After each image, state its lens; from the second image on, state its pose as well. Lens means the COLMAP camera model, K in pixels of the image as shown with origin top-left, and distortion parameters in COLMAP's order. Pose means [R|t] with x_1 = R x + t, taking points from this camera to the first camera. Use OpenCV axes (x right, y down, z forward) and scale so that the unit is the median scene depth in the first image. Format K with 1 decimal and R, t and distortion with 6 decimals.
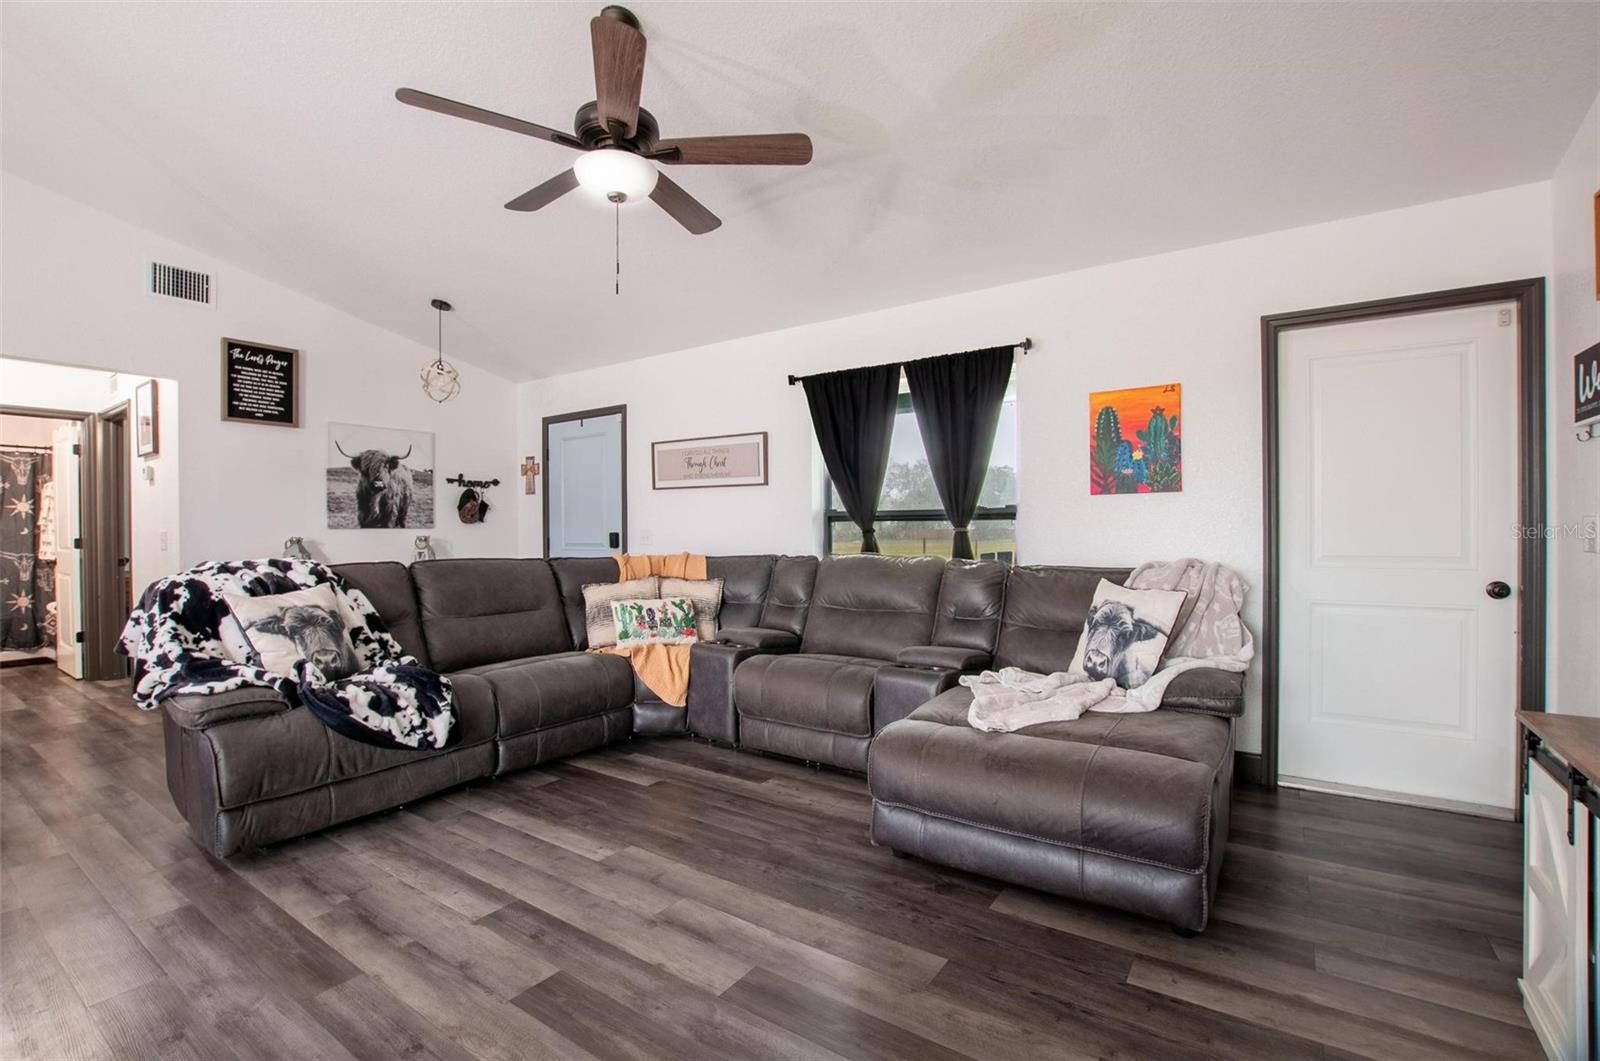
lens RADIAL K [[707.2, 0, 800.0], [0, 707.2, 530.5], [0, 0, 1]] dist [-0.033378, 0.000451]
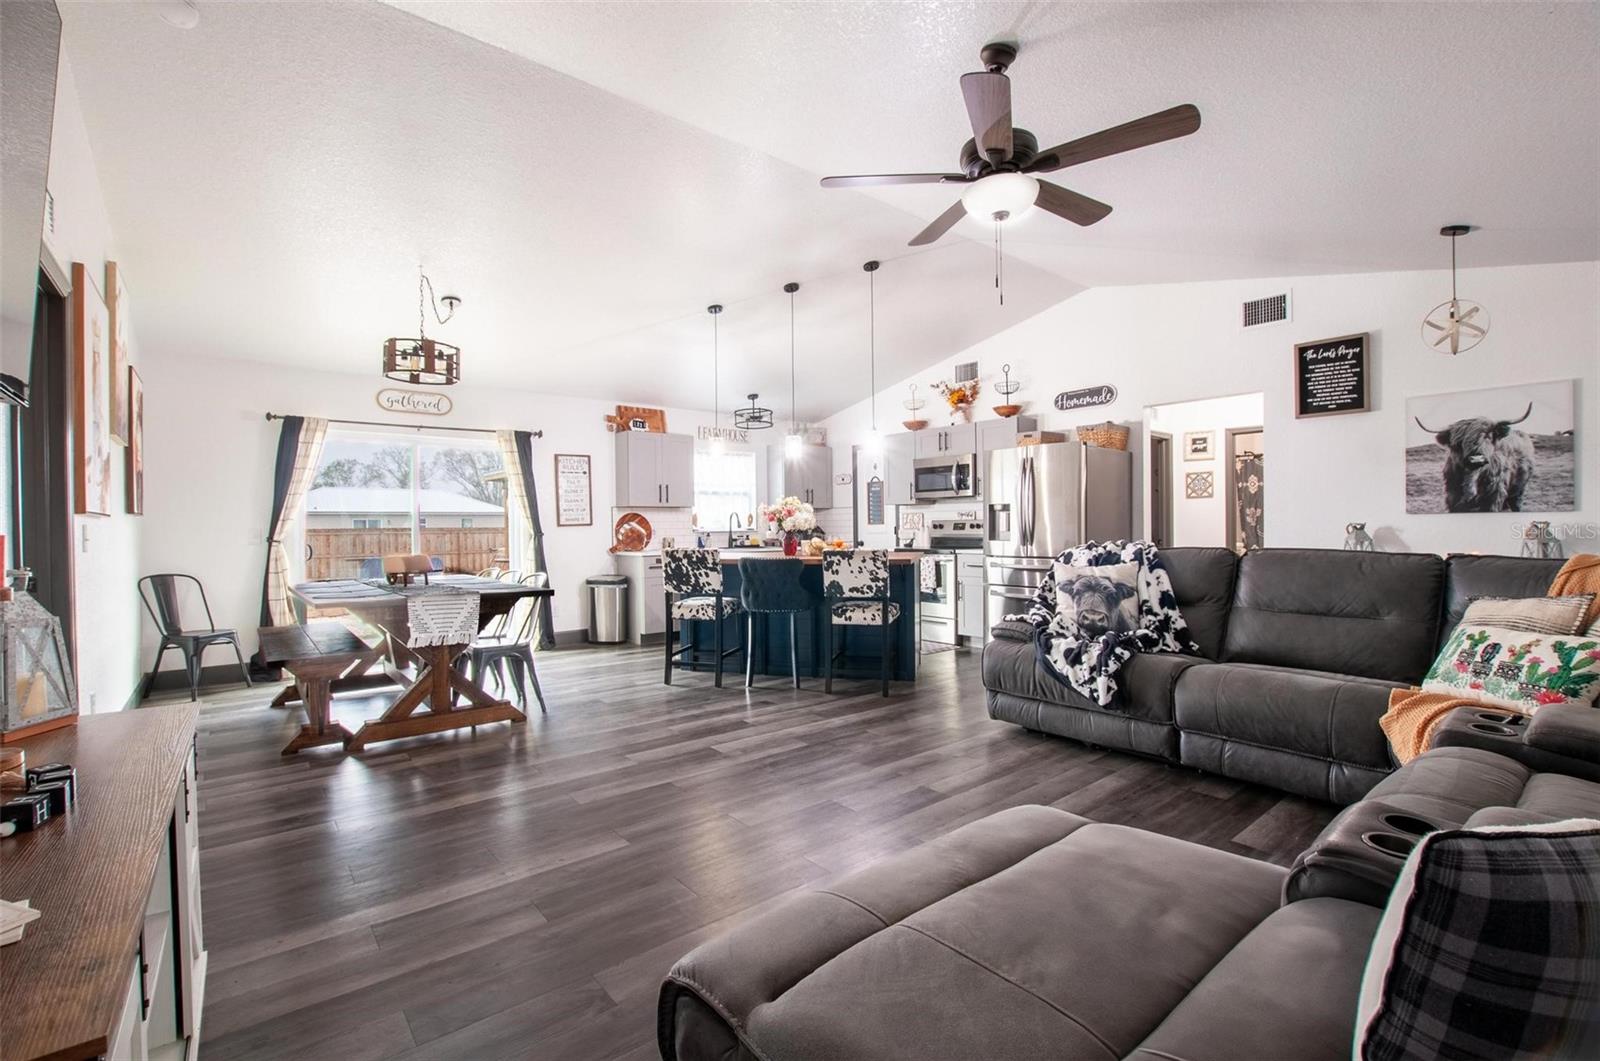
lens RADIAL K [[707.2, 0, 800.0], [0, 707.2, 530.5], [0, 0, 1]] dist [-0.033378, 0.000451]
pose [[-0.283335, 0.014449, -0.958912, 0.463909], [0.012052, 0.999861, 0.011505, -0.000843], [0.958945, -0.008297, -0.283470, 0.529487]]
